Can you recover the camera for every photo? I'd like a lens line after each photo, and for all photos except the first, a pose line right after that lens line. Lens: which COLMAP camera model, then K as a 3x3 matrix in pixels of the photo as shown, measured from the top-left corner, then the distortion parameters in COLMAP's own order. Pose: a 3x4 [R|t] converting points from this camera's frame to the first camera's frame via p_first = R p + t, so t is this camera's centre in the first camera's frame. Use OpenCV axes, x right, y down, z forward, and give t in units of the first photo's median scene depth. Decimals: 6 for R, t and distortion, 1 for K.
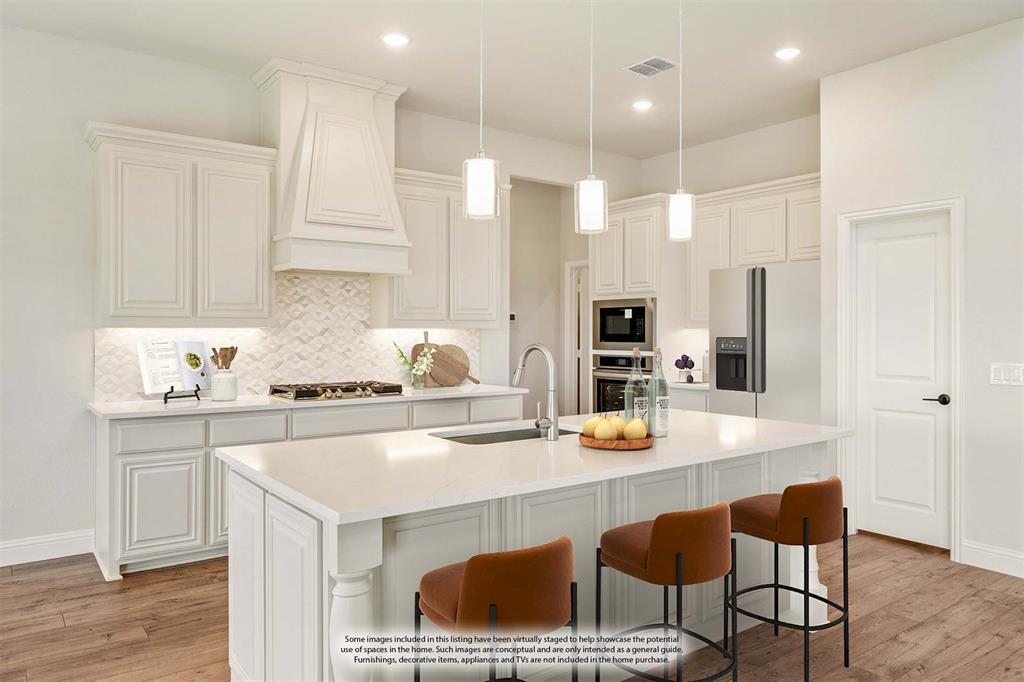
lens RADIAL K [[703.4, 0, 517.9], [0, 703.4, 330.2], [0, 0, 1]] dist [-0.002634, 0.000872]
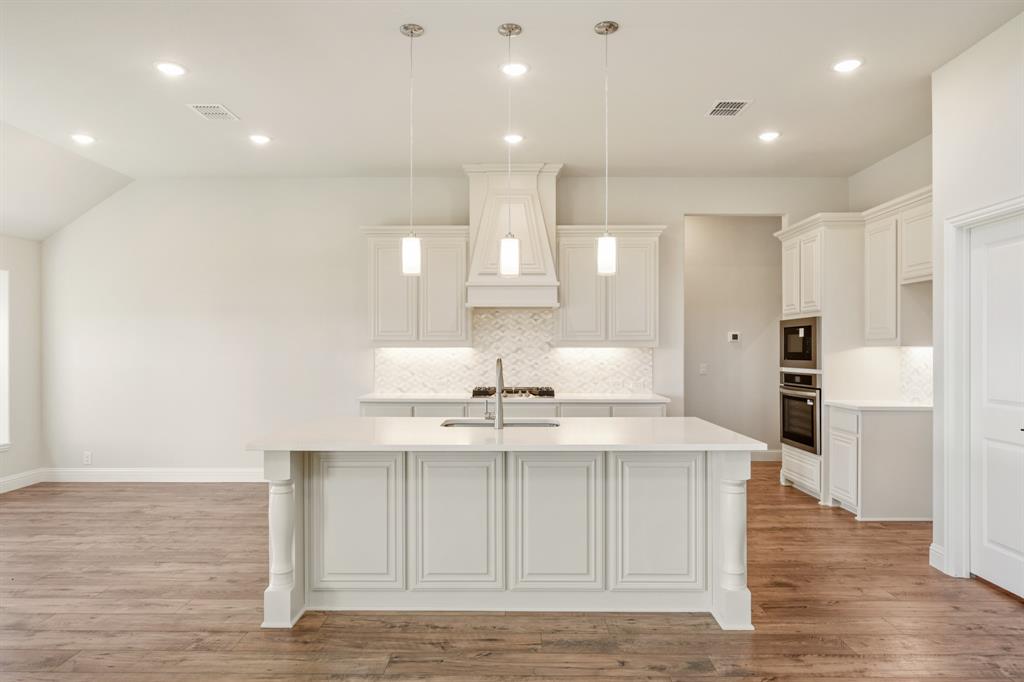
lens RADIAL K [[607.8, 0, 510.2], [0, 607.8, 348.6], [0, 0, 1]] dist [0.003465, -0.001698]
pose [[0.799290, -0.001395, -0.600944, 0.434472], [0.001353, 0.999999, -0.000522, -0.000110], [0.600944, -0.000396, 0.799291, 0.034794]]
